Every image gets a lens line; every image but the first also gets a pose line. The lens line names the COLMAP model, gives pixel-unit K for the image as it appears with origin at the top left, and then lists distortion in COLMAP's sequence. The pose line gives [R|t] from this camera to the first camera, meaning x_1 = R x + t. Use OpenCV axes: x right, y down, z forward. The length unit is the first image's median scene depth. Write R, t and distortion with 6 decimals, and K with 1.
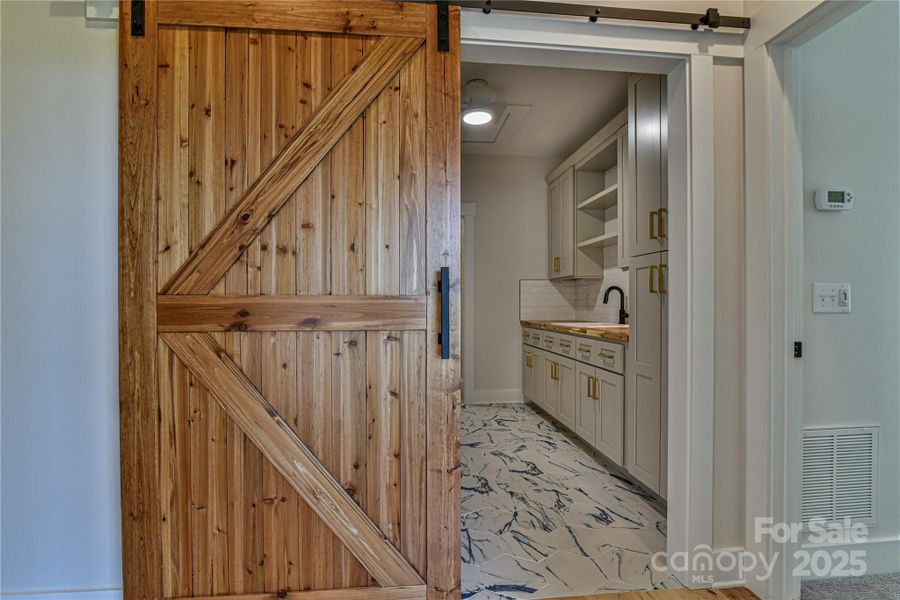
lens RADIAL K [[426.5, 0, 451.4], [0, 426.5, 301.9], [0, 0, 1]] dist [-0.011797, 0.002255]
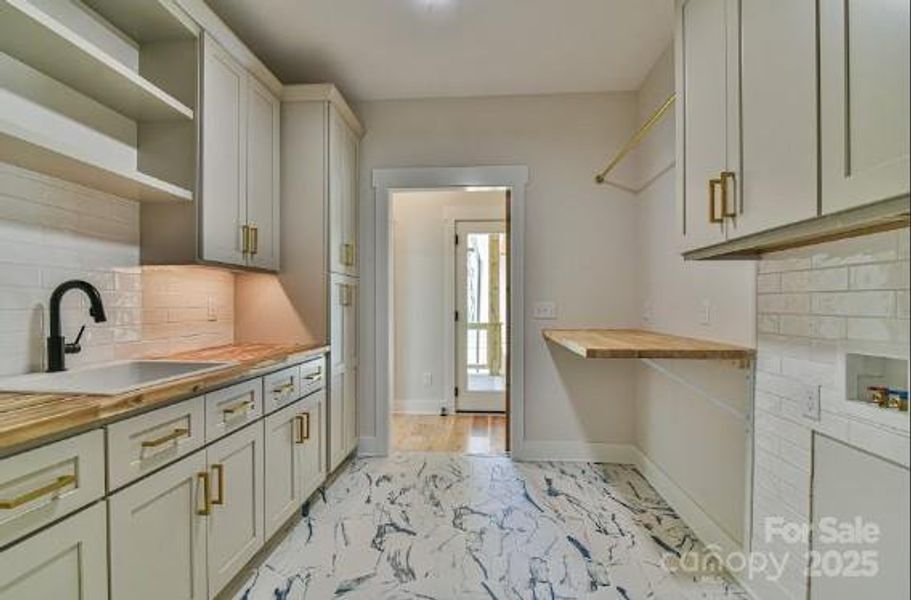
lens RADIAL K [[447.7, 0, 455.6], [0, 447.7, 303.3], [0, 0, 1]] dist [-0.004715, -0.000485]
pose [[-0.982305, 0.002176, 0.187274, -0.093168], [0.002024, 0.999997, -0.001004, -0.019543], [-0.187276, -0.000607, -0.982307, 1.926273]]
